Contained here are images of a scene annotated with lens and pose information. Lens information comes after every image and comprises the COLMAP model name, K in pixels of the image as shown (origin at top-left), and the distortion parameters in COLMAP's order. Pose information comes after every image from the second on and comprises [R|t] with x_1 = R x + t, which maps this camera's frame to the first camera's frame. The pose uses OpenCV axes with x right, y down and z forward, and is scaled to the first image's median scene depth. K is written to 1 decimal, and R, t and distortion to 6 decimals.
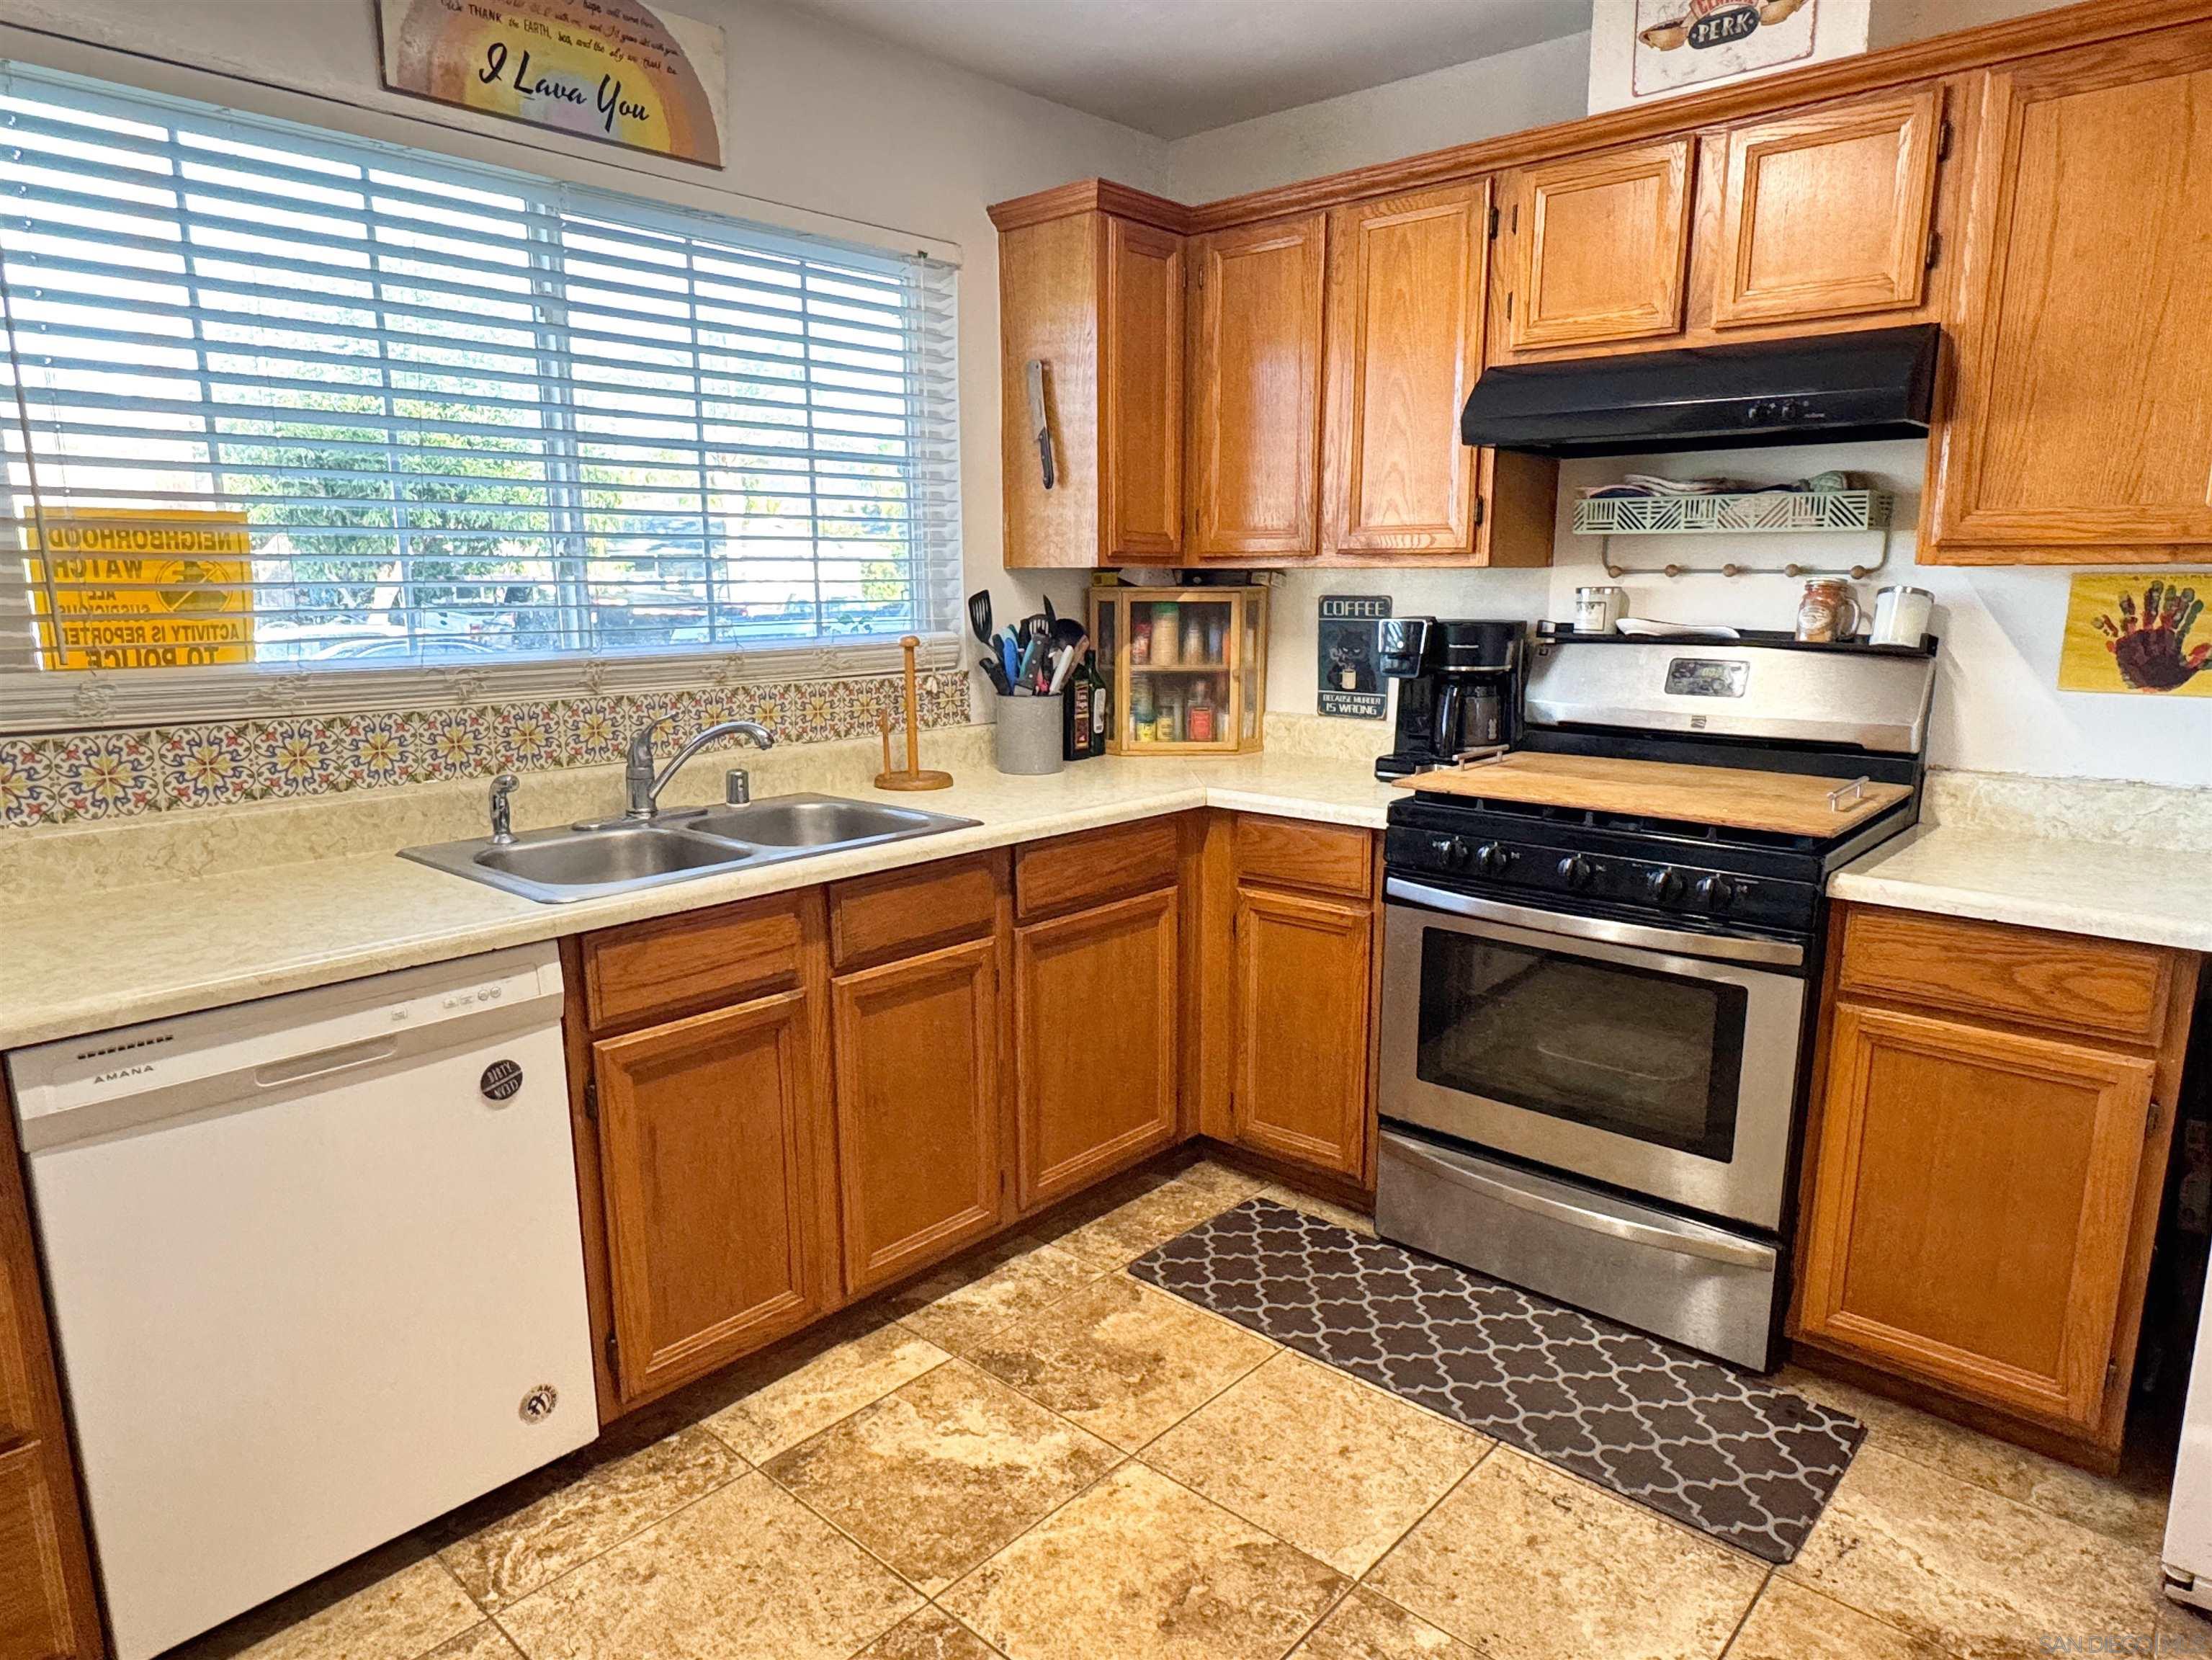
lens RADIAL K [[1356.1, 0, 1108.7], [0, 1356.1, 844.2], [0, 0, 1]] dist [-0.003272, 0.001175]
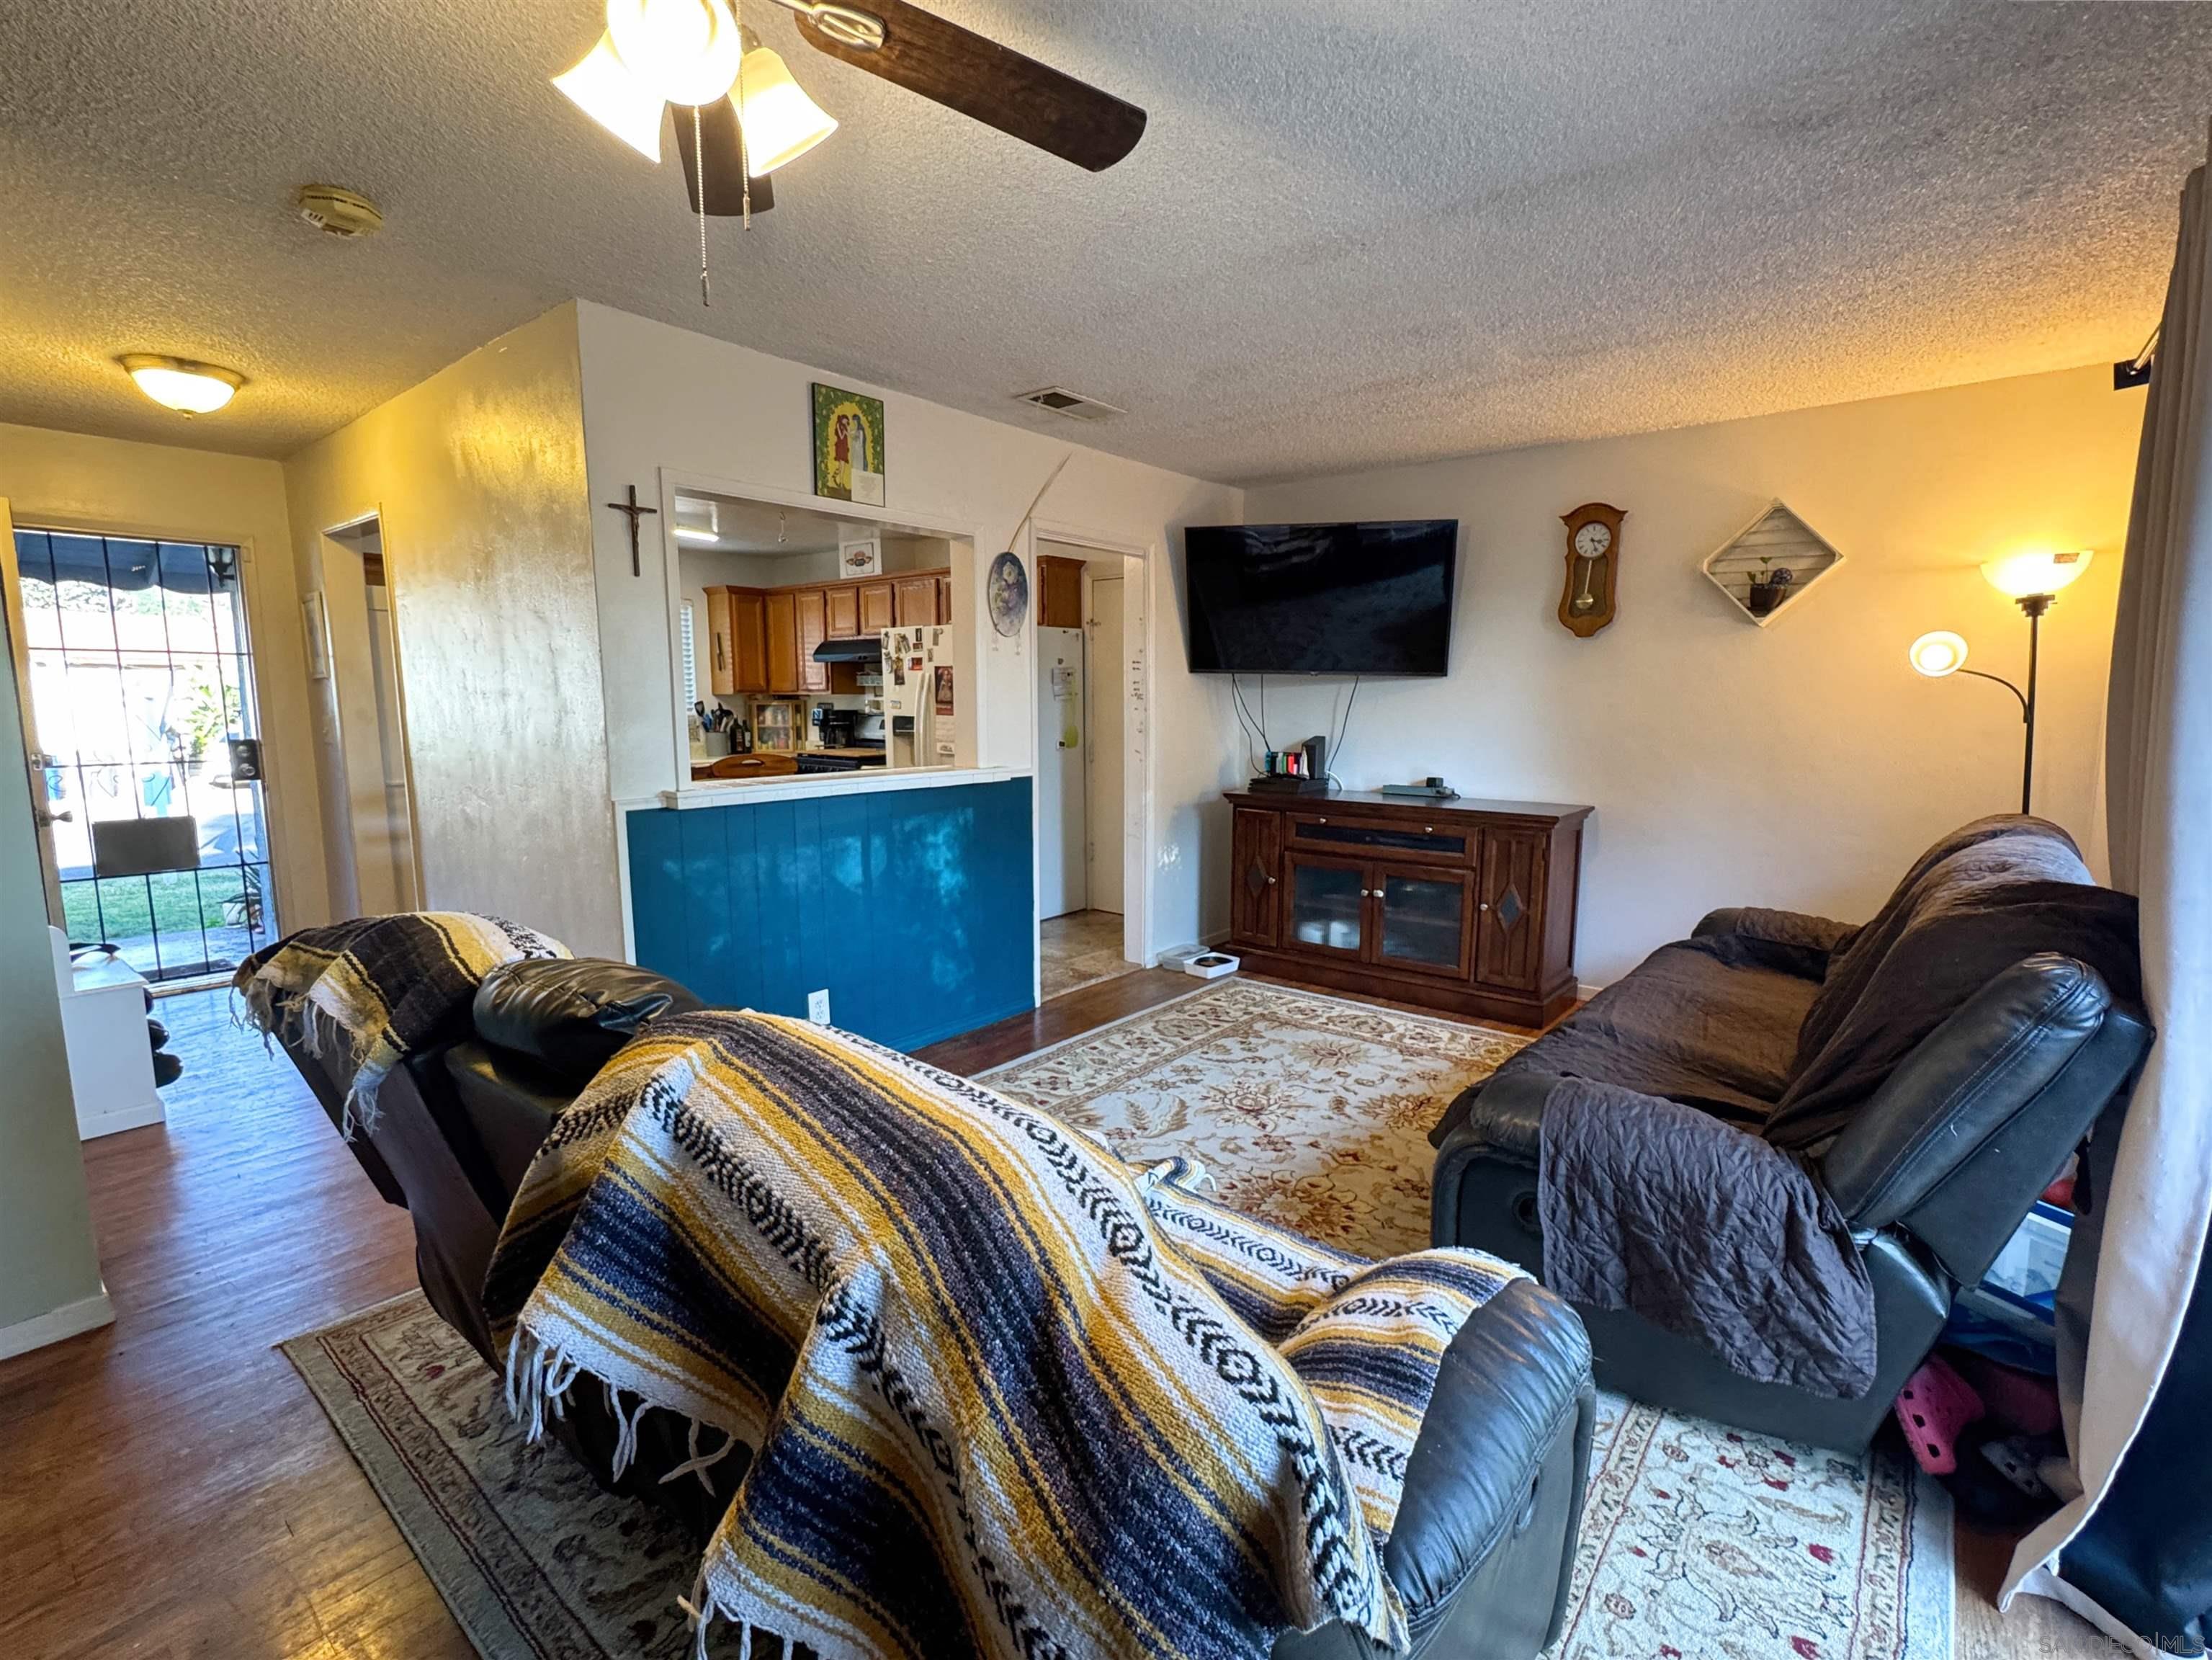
lens RADIAL K [[1012.8, 0, 1105.7], [0, 1012.8, 836.3], [0, 0, 1]] dist [-0.002931, -0.000699]
pose [[0.998892, -0.004248, 0.046872, 1.011007], [0.006990, 0.998263, -0.058493, 0.382292], [-0.046542, 0.058756, 0.997187, -1.938516]]
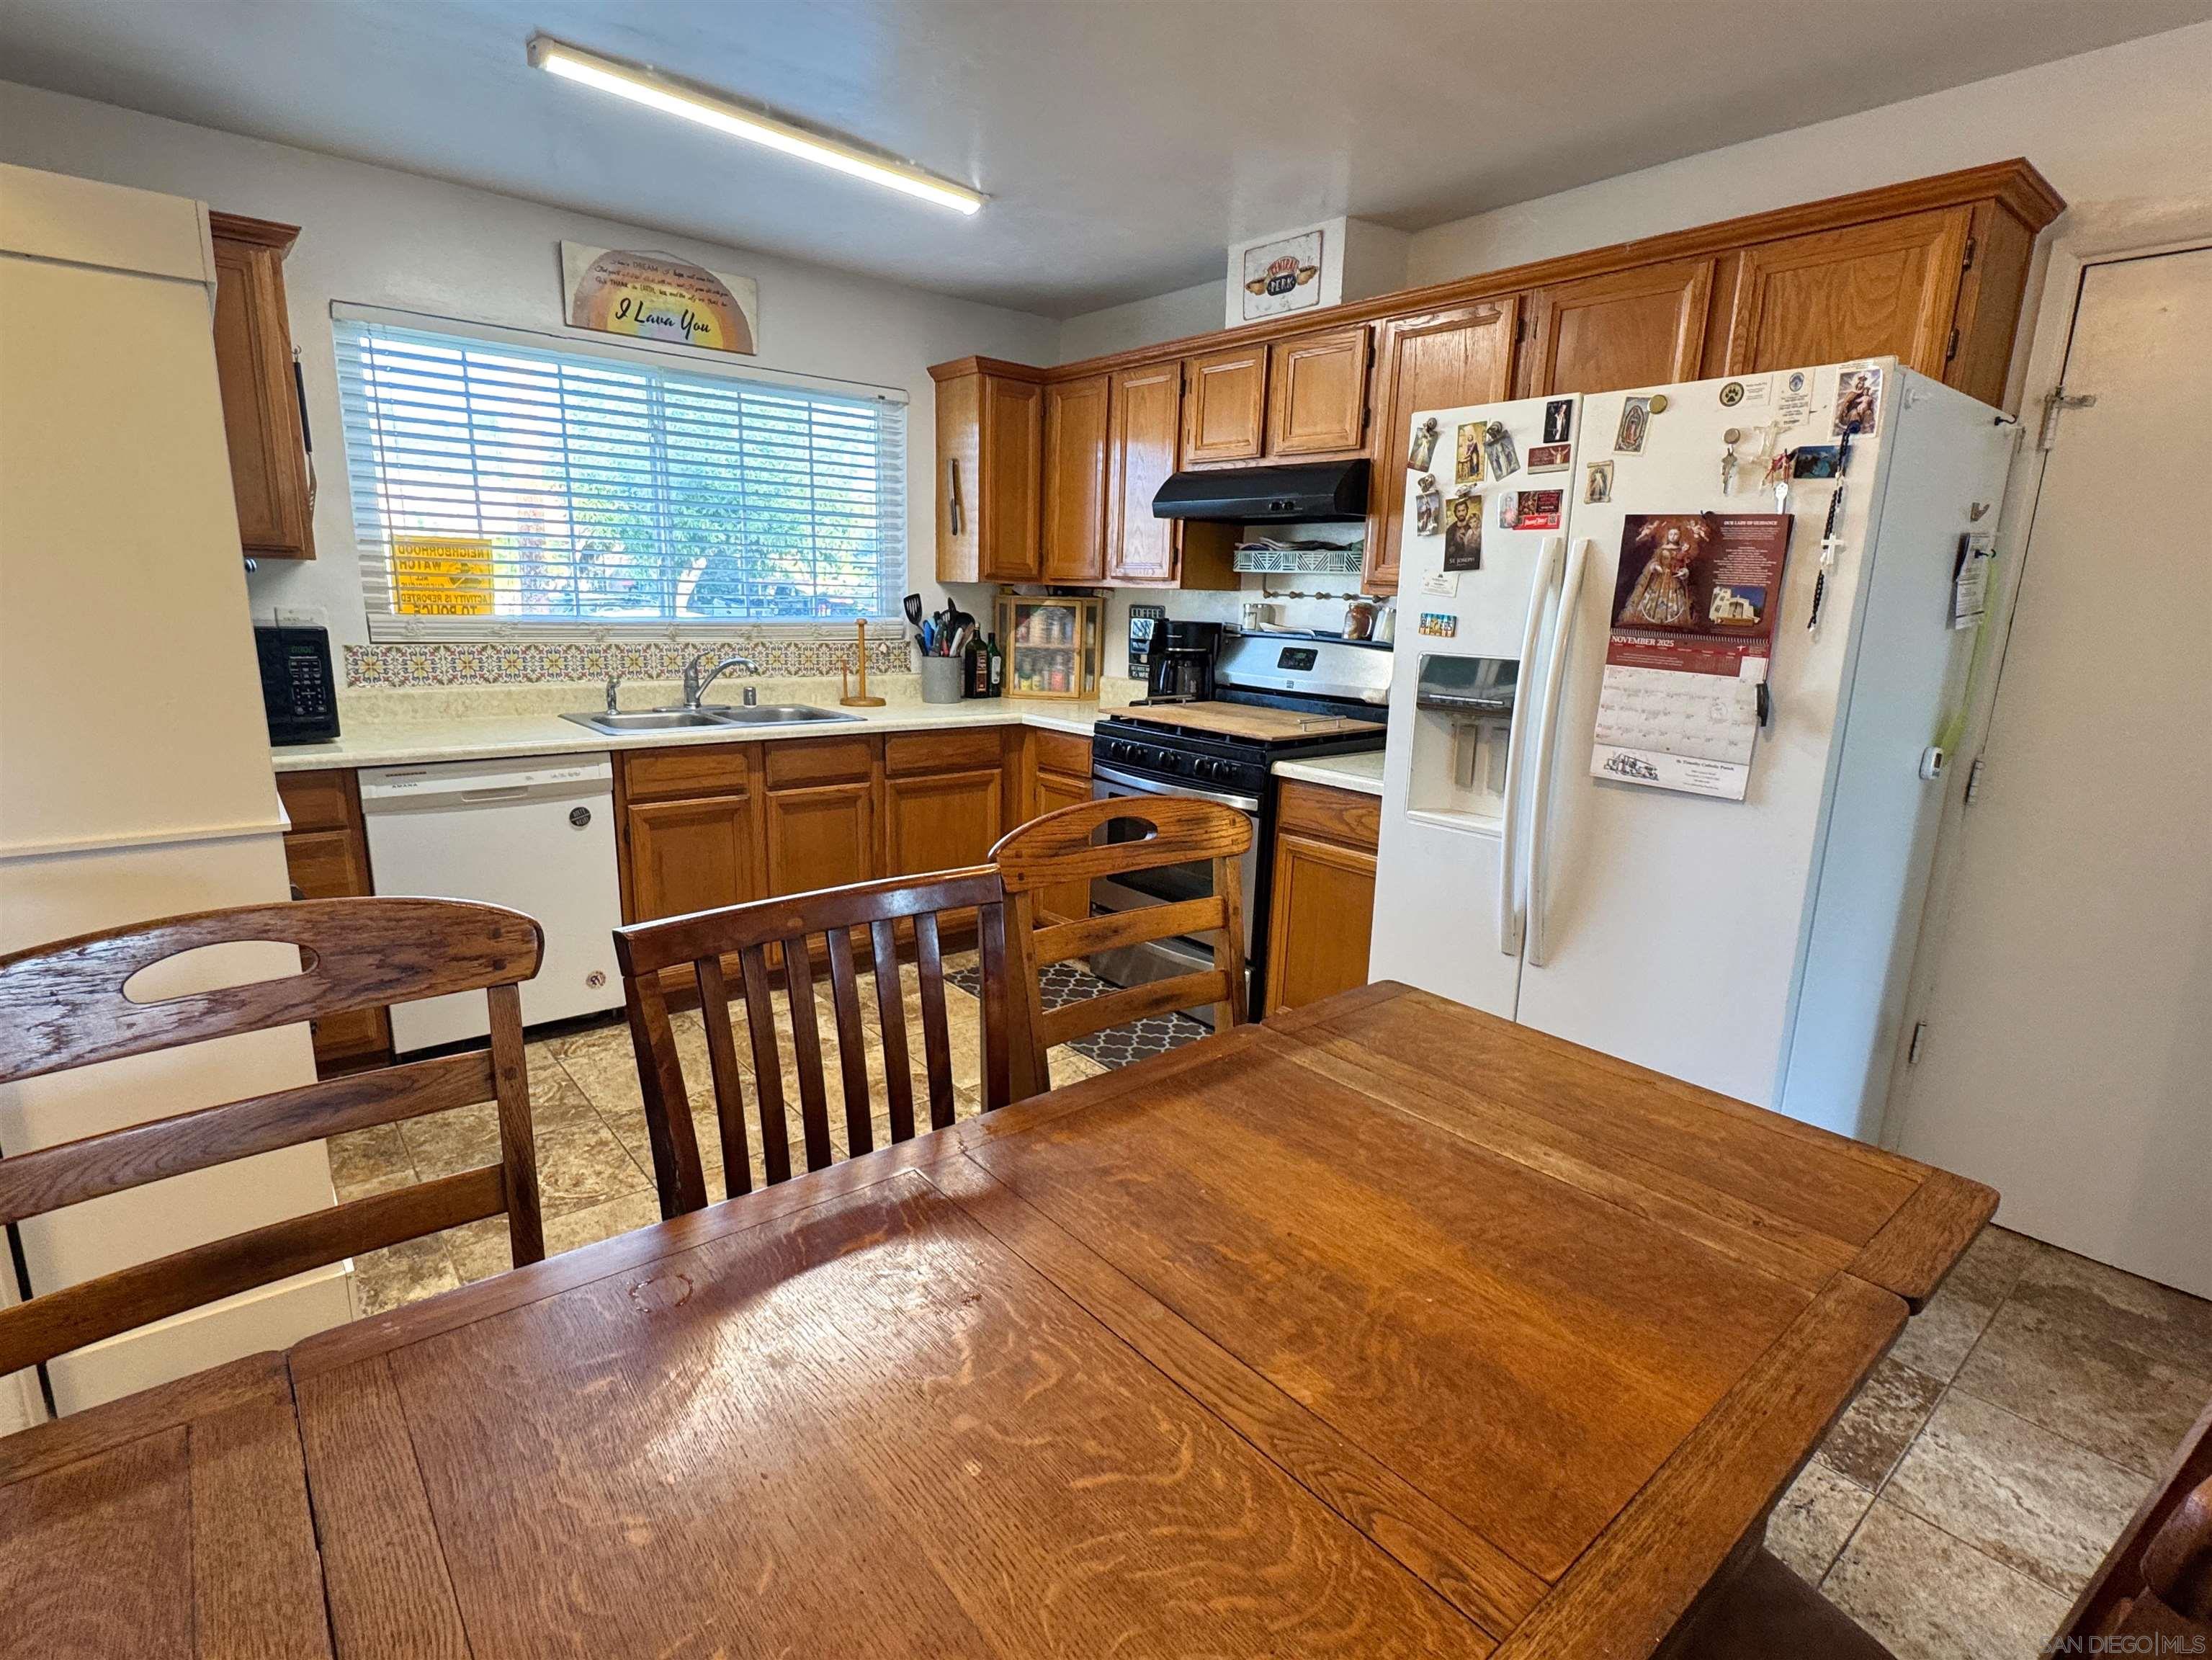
lens RADIAL K [[1088.4, 0, 1107.2], [0, 1088.4, 836.1], [0, 0, 1]] dist [-0.002146, -0.000076]
pose [[0.989761, 0.062783, -0.128186, 0.442543], [-0.059593, 0.997814, 0.028574, 0.082525], [0.129700, -0.020642, 0.991338, -0.432052]]
